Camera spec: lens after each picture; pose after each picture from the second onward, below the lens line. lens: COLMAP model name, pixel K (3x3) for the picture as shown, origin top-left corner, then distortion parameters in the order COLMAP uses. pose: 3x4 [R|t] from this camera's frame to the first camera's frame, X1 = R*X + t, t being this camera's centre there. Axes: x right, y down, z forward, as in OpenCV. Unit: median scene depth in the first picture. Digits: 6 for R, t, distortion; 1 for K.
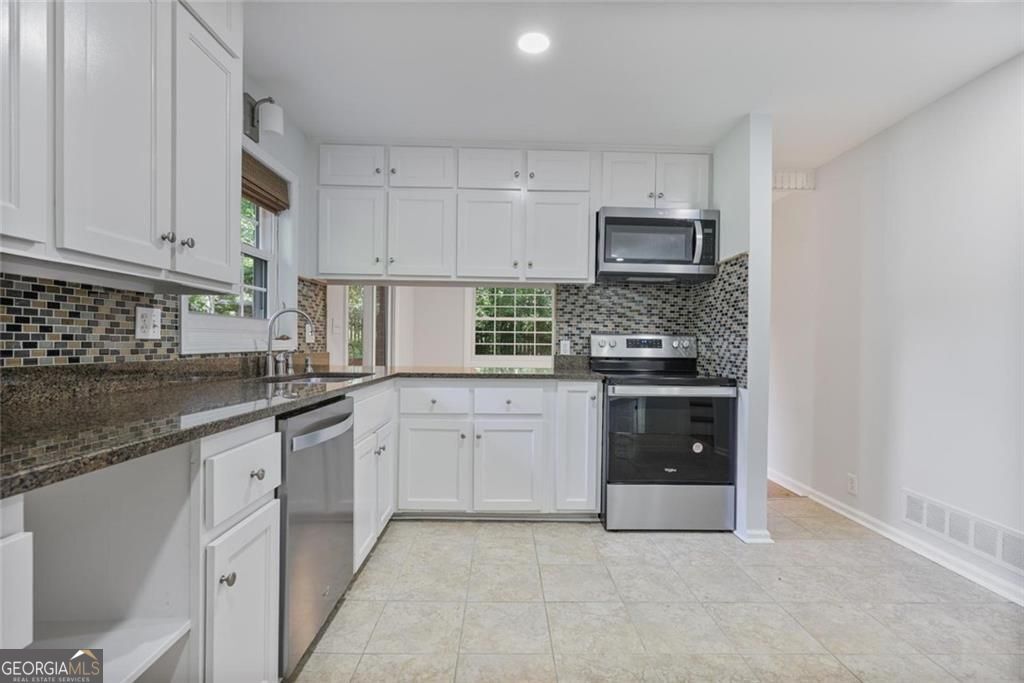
lens RADIAL K [[471.8, 0, 512.0], [0, 471.8, 341.5], [0, 0, 1]] dist [0.001110, -0.000342]
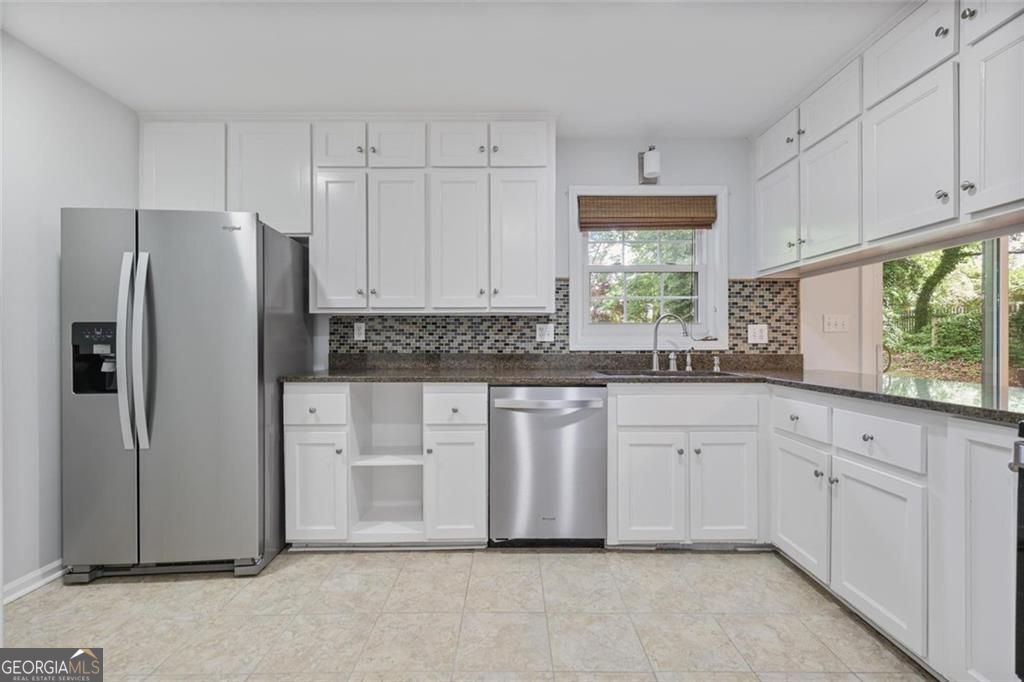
lens RADIAL K [[471.8, 0, 512.0], [0, 471.8, 341.0], [0, 0, 1]] dist [0.001110, -0.000342]
pose [[-0.019414, 0.000038, -0.999812, 0.984119], [0.003665, 0.999993, -0.000033, -0.006857], [0.999805, -0.003665, -0.019414, 0.882770]]
